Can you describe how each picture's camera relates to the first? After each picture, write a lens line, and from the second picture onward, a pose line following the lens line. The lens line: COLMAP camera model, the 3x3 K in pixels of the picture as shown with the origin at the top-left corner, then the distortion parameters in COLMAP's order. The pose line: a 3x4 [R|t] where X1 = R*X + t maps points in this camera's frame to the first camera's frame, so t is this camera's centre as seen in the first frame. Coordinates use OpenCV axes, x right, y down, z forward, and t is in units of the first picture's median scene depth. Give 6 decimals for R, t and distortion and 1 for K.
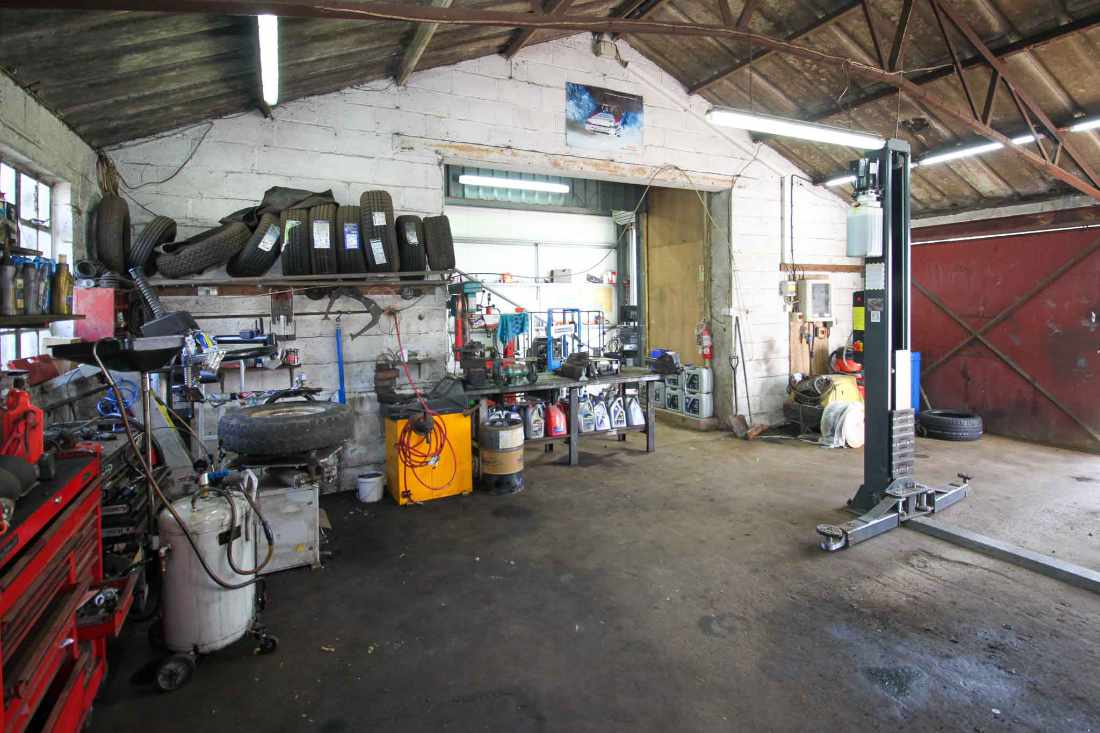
lens RADIAL K [[547.9, 0, 549.7], [0, 547.9, 363.3], [0, 0, 1]] dist [-0.005993, -0.000370]
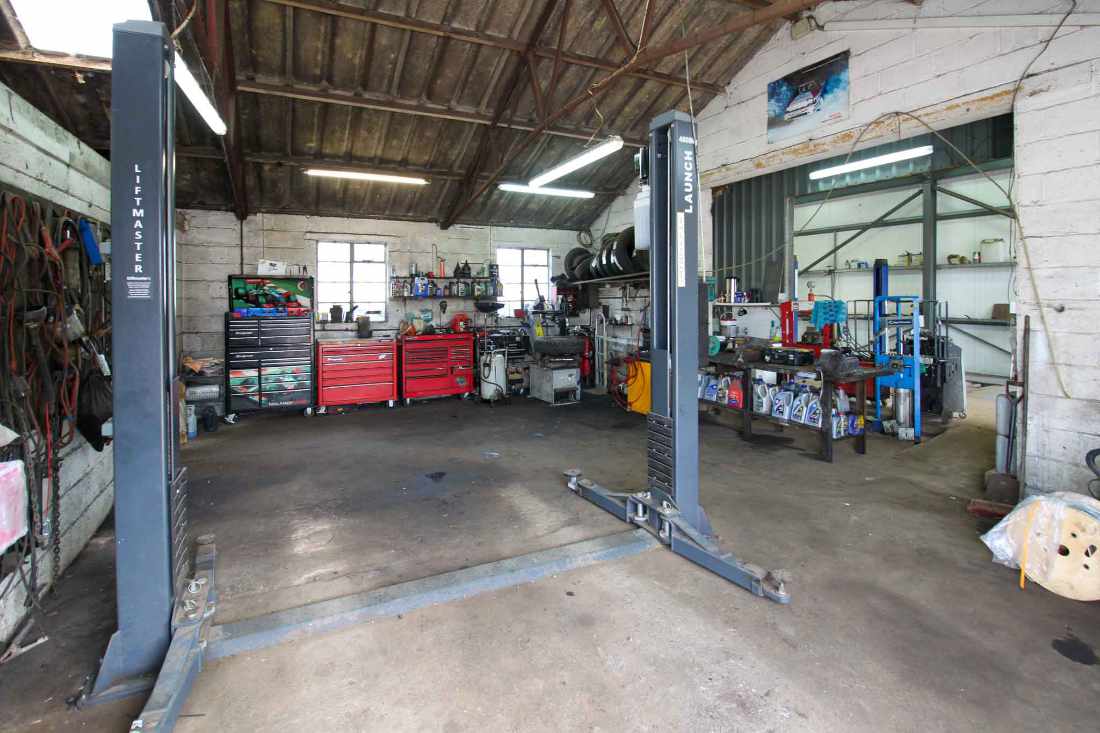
lens RADIAL K [[547.9, 0, 551.6], [0, 547.9, 368.2], [0, 0, 1]] dist [-0.005993, -0.000370]
pose [[-0.006327, 0.144208, -0.989527, 1.123888], [-0.102534, 0.984238, 0.144092, -0.075677], [0.994709, 0.102371, 0.008559, 0.601883]]
